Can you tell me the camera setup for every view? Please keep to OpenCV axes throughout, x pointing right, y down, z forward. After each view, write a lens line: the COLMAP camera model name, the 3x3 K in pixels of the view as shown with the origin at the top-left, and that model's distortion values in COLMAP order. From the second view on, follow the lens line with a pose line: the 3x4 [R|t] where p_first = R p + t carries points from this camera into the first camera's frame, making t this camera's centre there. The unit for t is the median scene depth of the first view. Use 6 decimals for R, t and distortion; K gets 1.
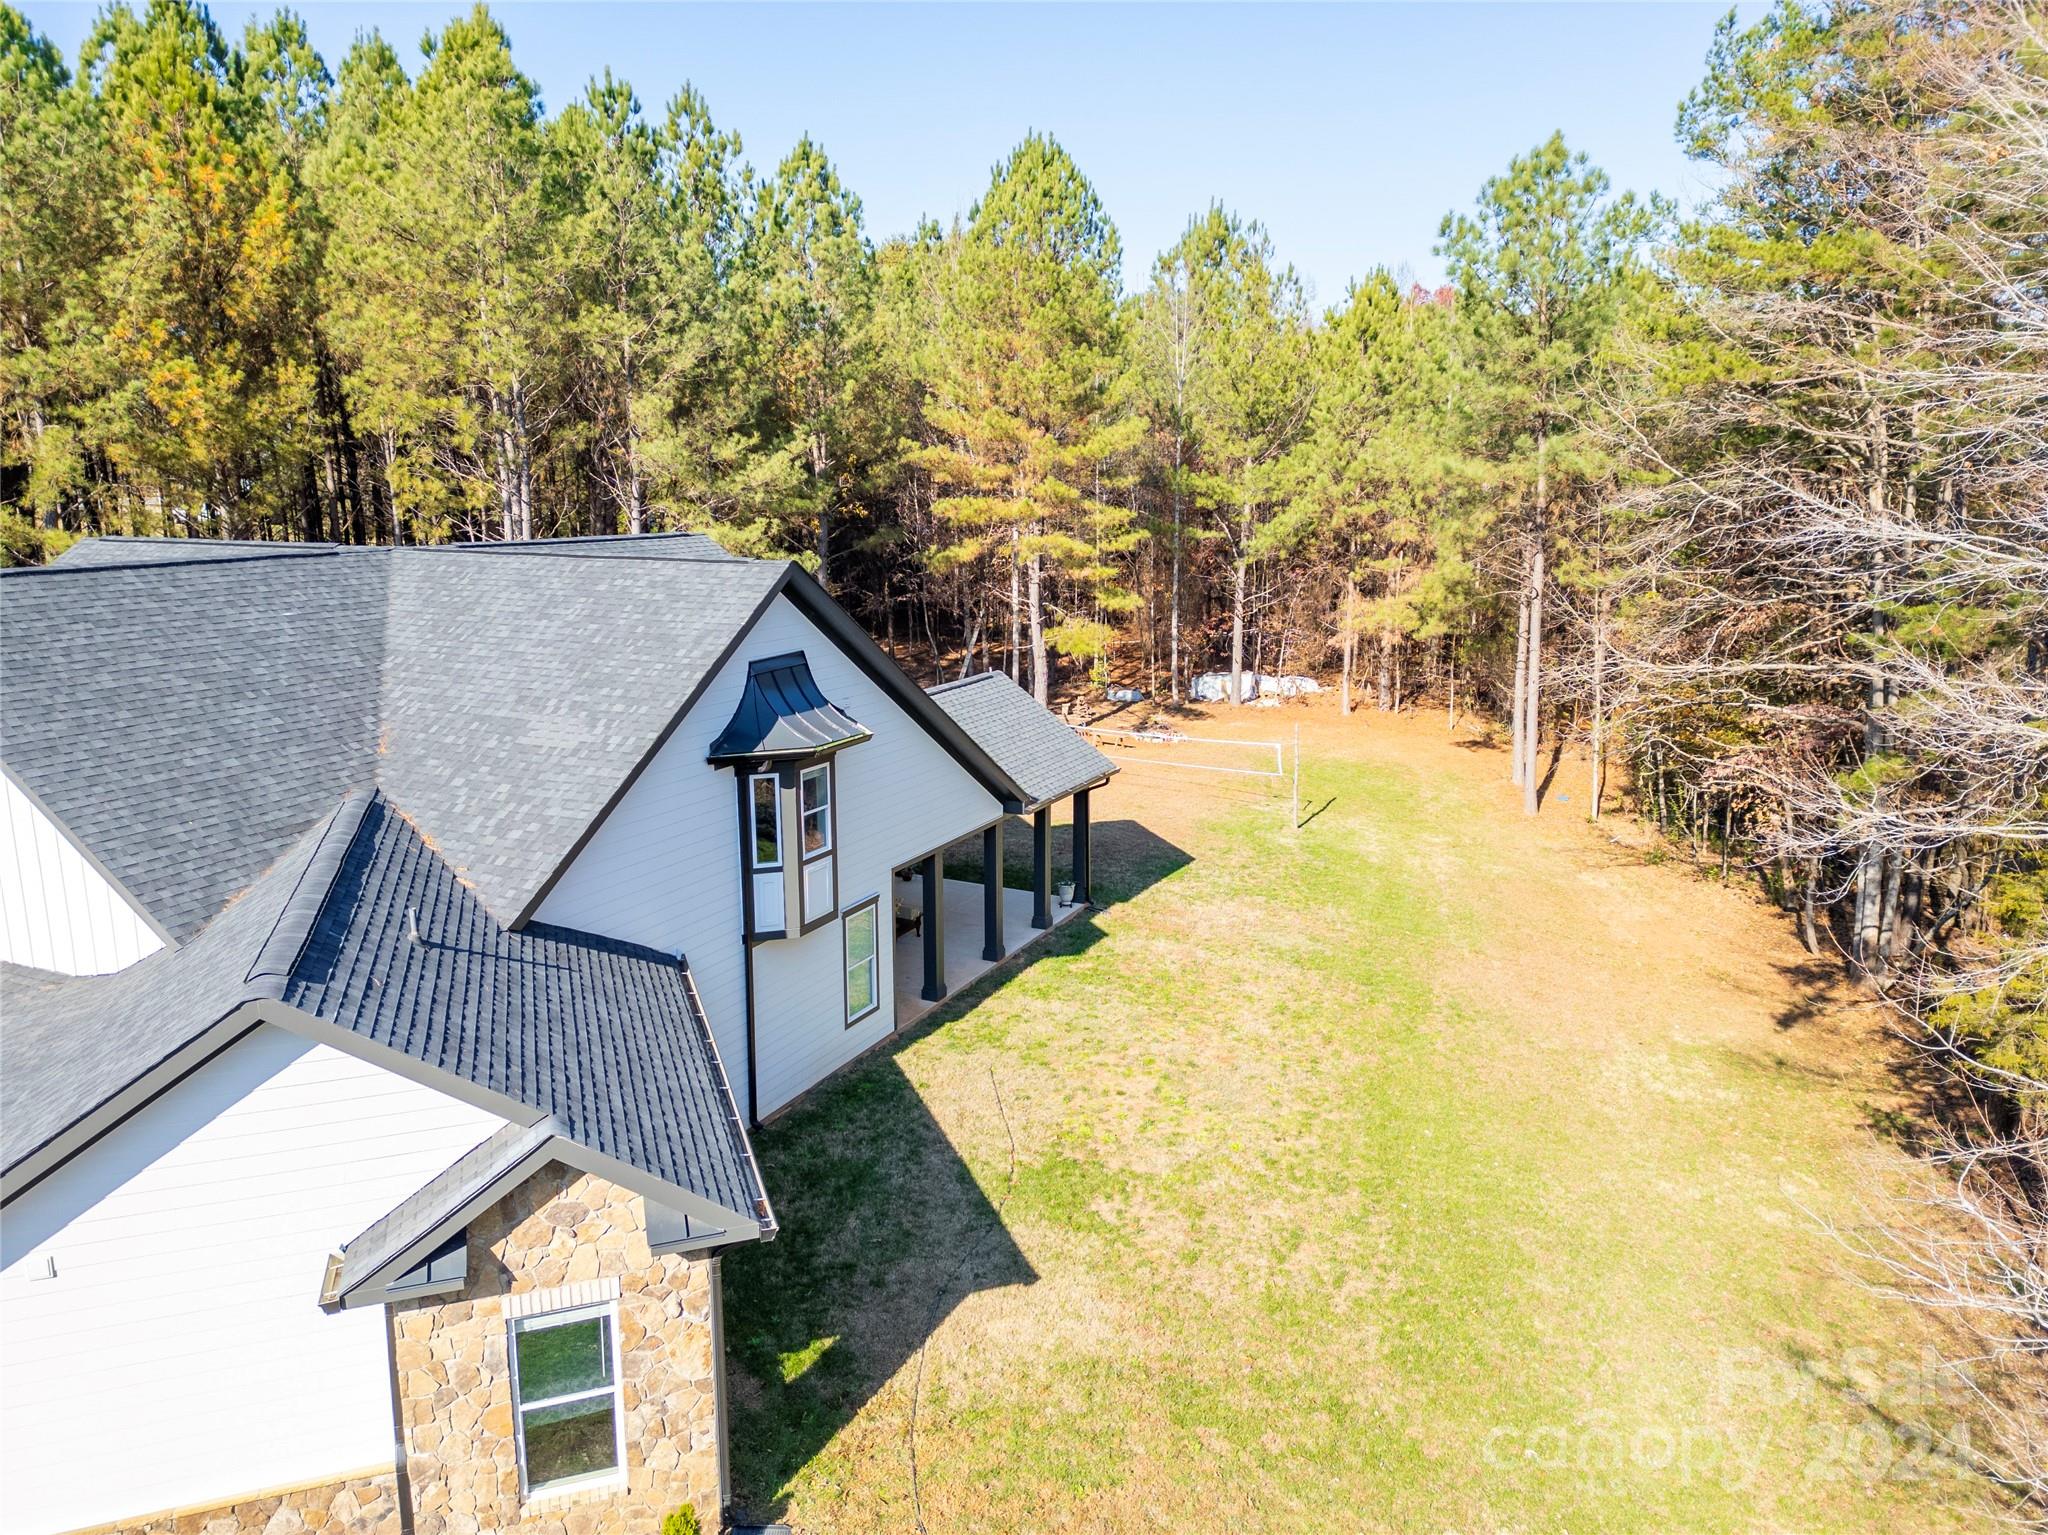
lens RADIAL K [[1471.0, 0, 1035.1], [0, 1471.0, 795.8], [0, 0, 1]] dist [0.056132, -0.064782]
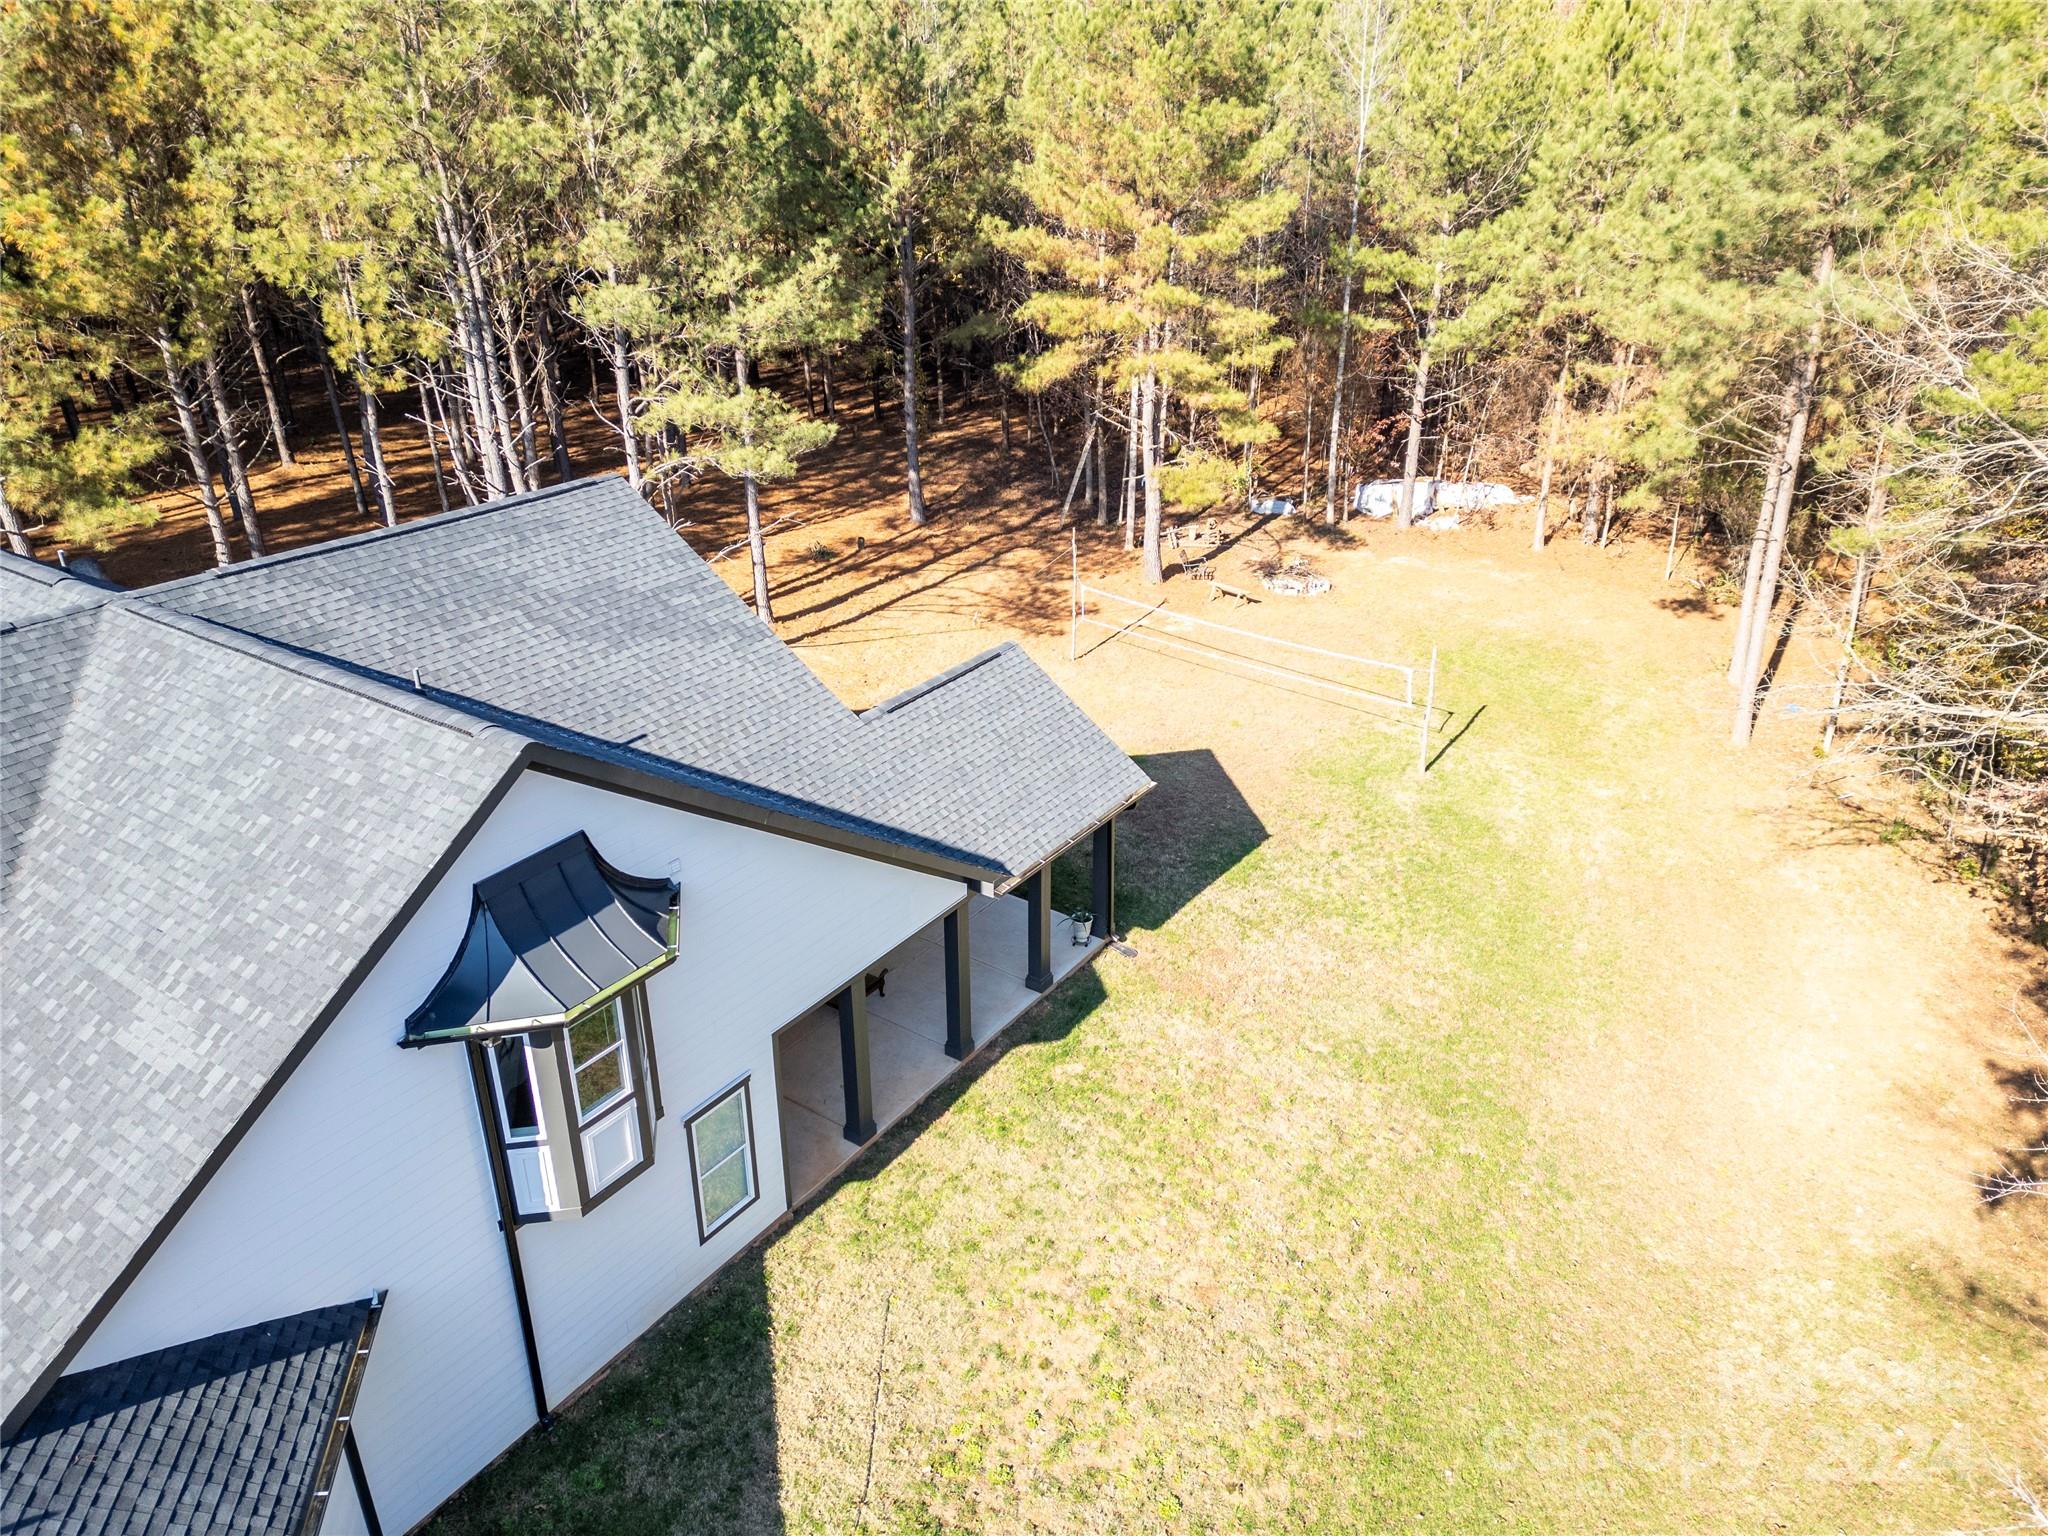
lens RADIAL K [[1471.0, 0, 1035.1], [0, 1471.0, 796.3], [0, 0, 1]] dist [0.056132, -0.064782]
pose [[0.988482, 0.067725, -0.135337, 0.068032], [-0.033907, 0.970654, 0.238076, -0.131853], [0.147489, -0.230745, 0.961771, 0.163887]]
